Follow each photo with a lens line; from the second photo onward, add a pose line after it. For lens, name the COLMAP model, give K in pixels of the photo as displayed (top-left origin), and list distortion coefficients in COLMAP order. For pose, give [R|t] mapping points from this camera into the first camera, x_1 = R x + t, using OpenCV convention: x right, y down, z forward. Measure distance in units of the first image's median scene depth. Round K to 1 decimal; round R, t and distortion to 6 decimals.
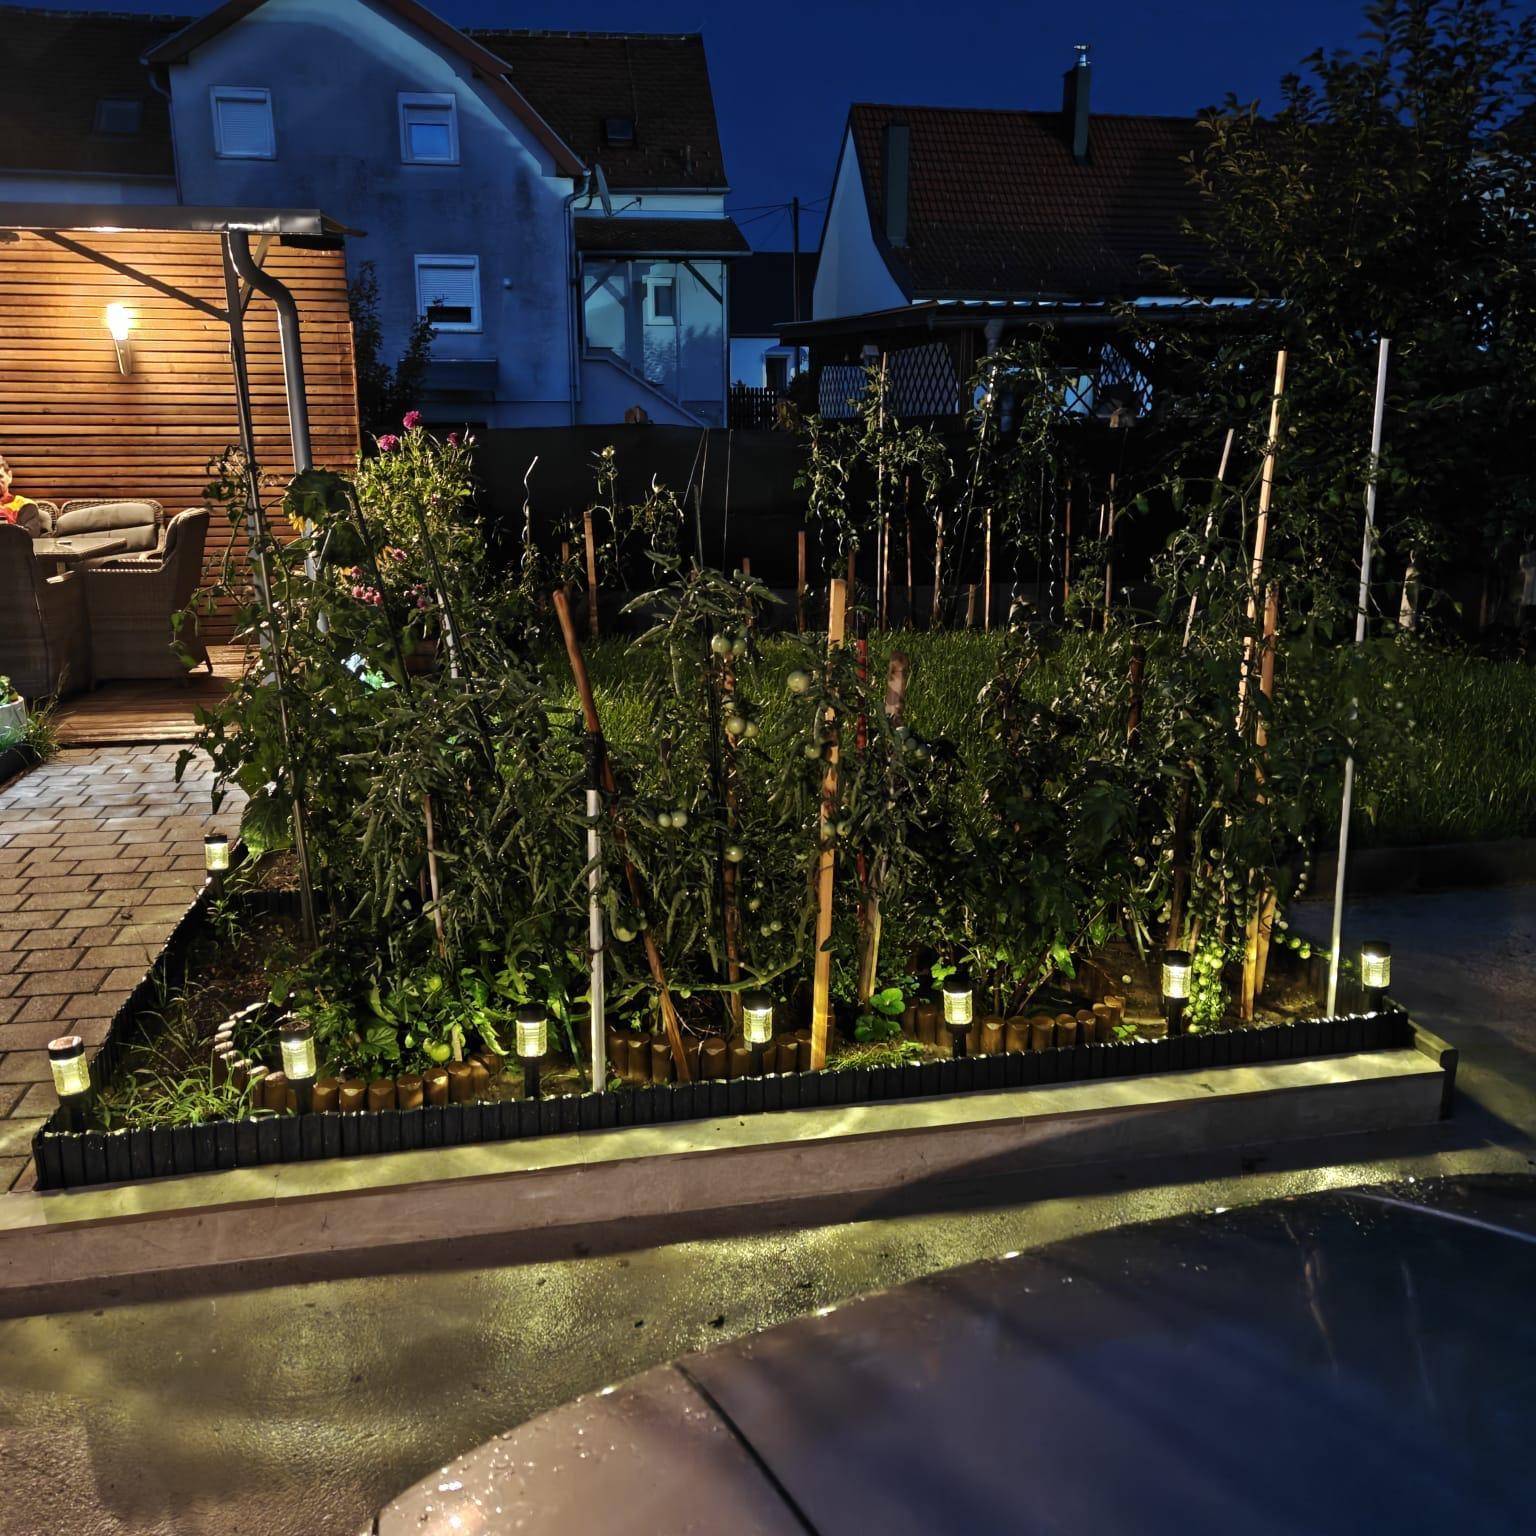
lens RADIAL K [[1464.2, 0, 803.5], [0, 1464.2, 790.7], [0, 0, 1]] dist [0.006826, 0.018001]
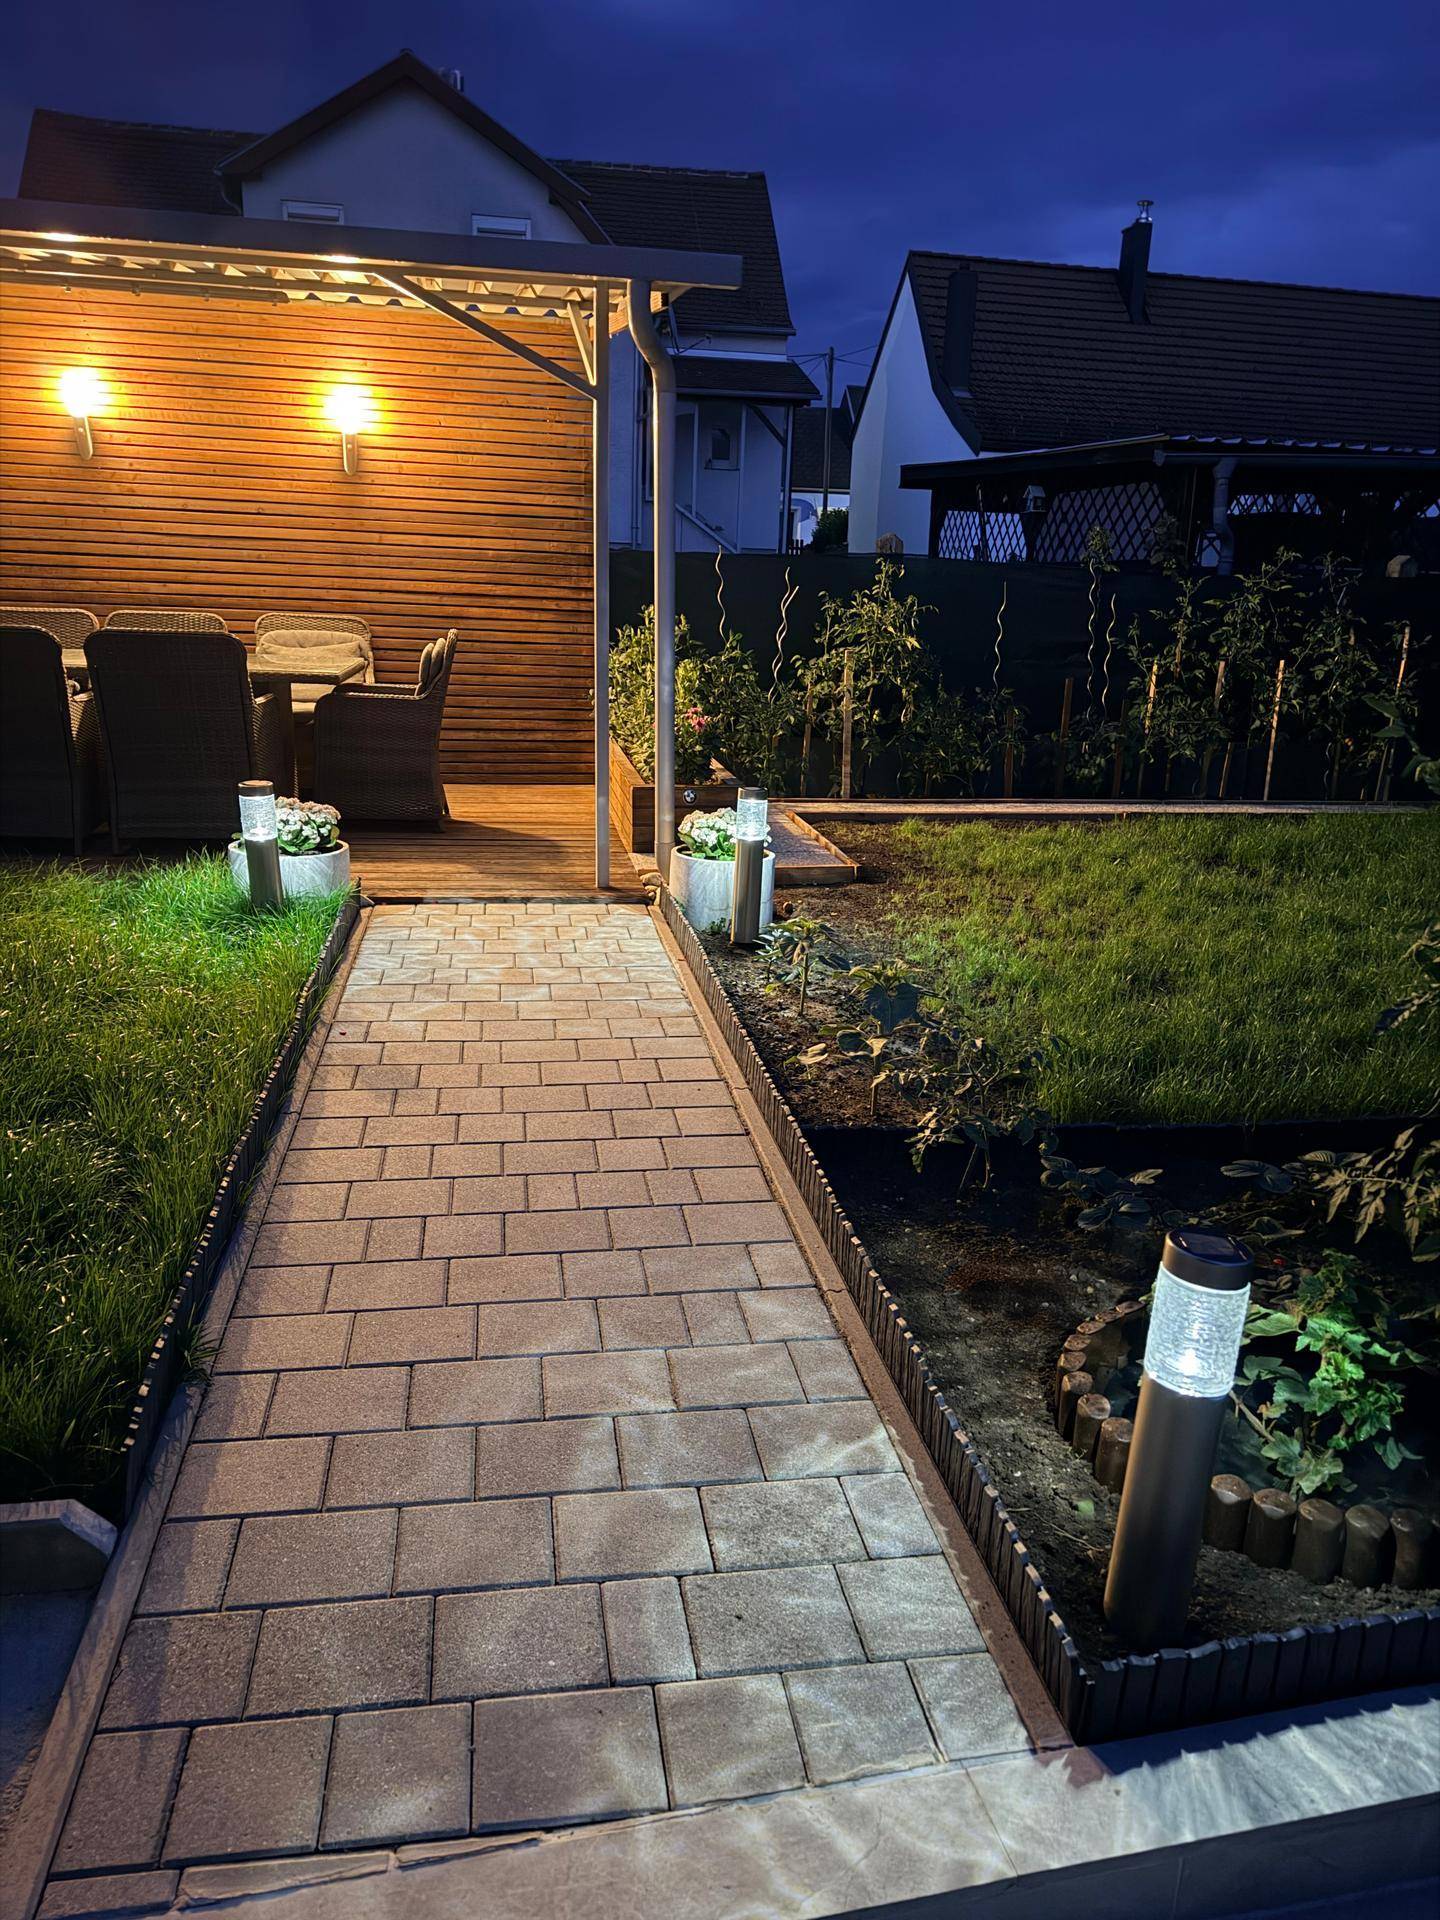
lens RADIAL K [[1387.4, 0, 720.0], [0, 1387.4, 960.0], [0, 0, 1]] dist [0.095568, -0.129454]
pose [[0.999227, 0.038997, -0.004879, -0.216519], [-0.038912, 0.999105, 0.016556, -0.012860], [0.005520, -0.016354, 0.999851, 0.145583]]
